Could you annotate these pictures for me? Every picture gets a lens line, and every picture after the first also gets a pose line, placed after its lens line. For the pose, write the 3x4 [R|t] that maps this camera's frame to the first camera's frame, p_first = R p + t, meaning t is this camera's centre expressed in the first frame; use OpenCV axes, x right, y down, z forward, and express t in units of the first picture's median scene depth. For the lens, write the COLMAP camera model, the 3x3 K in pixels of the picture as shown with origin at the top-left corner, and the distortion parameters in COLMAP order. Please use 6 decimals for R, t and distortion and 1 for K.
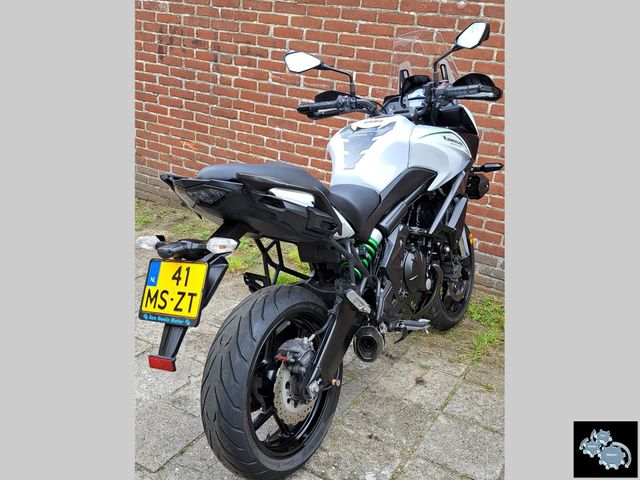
lens RADIAL K [[612.0, 0, 320.8], [0, 612.0, 260.2], [0, 0, 1]] dist [0.070950, -0.008516]
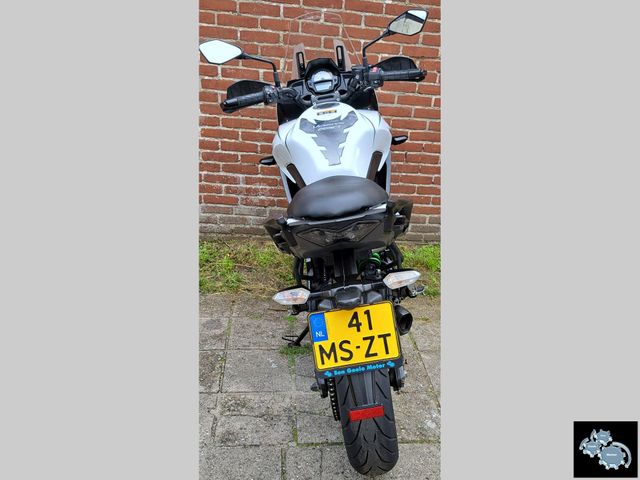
lens RADIAL K [[524.6, 0, 356.2], [0, 524.6, 289.2], [0, 0, 1]] dist [0.106892, -0.128519]
pose [[0.801452, -0.294574, 0.520481, -0.462710], [0.202411, 0.952528, 0.227419, -0.149651], [-0.562765, -0.076914, 0.823031, 0.245245]]
